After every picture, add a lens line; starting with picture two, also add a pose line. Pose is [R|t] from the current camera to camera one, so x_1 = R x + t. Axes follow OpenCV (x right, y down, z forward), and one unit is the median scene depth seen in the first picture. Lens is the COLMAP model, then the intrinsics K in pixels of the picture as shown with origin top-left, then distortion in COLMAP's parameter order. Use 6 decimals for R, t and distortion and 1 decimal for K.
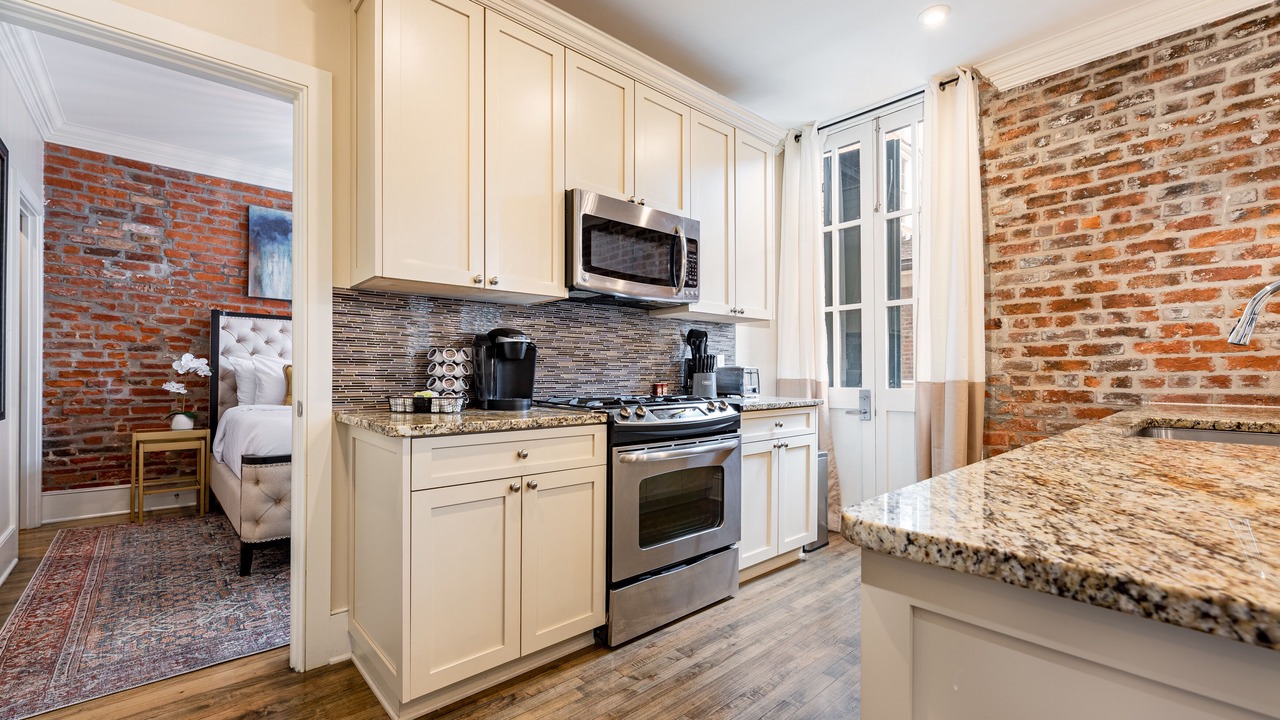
lens RADIAL K [[528.9, 0, 640.0], [0, 528.9, 360.0], [0, 0, 1]] dist [0.001221, -0.000385]
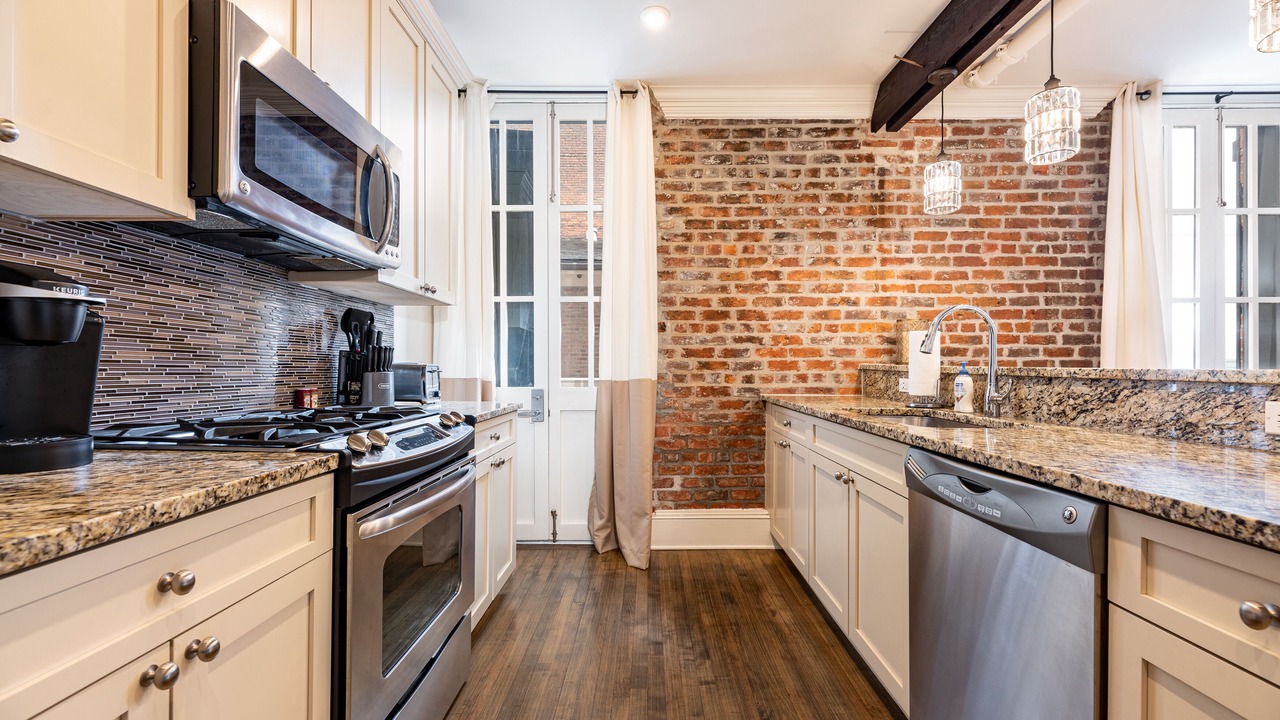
lens RADIAL K [[528.9, 0, 640.0], [0, 528.9, 360.0], [0, 0, 1]] dist [0.001221, -0.000385]
pose [[0.671355, 0.014646, 0.740992, -0.264284], [-0.020586, 0.999787, -0.001109, 0.003583], [-0.740850, -0.014510, 0.671513, 0.441828]]
